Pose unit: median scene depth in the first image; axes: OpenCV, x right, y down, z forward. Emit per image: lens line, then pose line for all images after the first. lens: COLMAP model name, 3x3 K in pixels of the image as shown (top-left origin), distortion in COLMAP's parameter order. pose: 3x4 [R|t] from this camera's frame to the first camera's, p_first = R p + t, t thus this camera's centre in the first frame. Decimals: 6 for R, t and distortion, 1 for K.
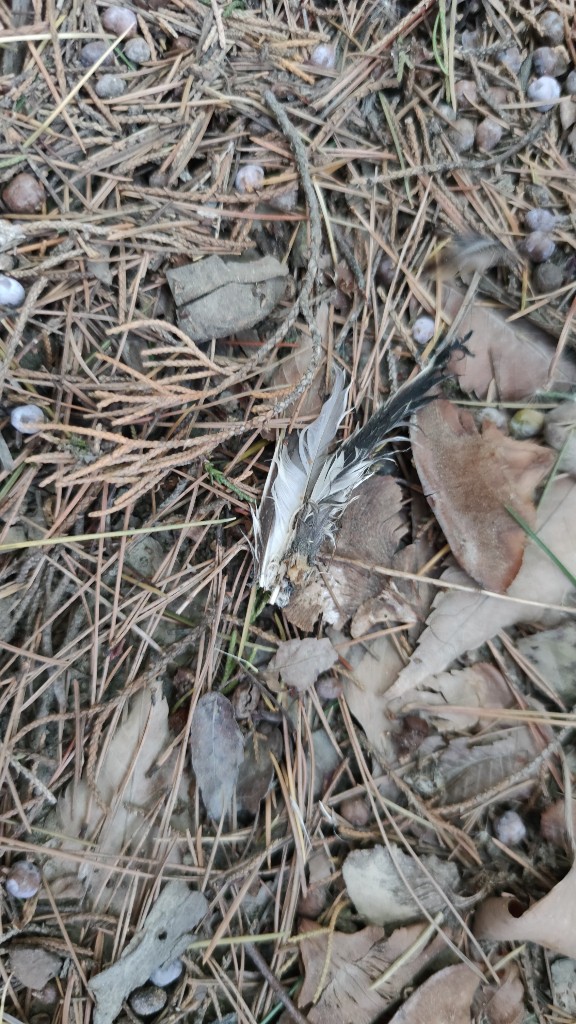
lens RADIAL K [[836.4, 0, 288.0], [0, 836.4, 512.0], [0, 0, 1]] dist [-0.127839, 0.041978]
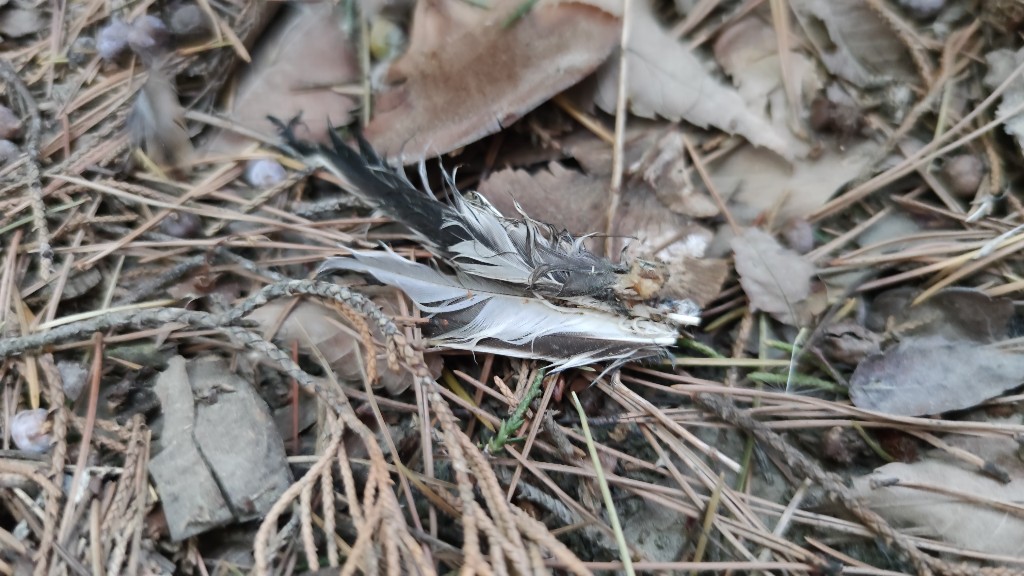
lens RADIAL K [[836.4, 0, 517.6], [0, 836.4, 328.0], [0, 0, 1]] dist [-0.127839, 0.041978]
pose [[-0.122781, -0.941994, 0.312364, -0.205876], [0.992350, -0.120613, 0.026332, -0.043960], [0.012871, 0.313207, 0.949598, 0.391455]]
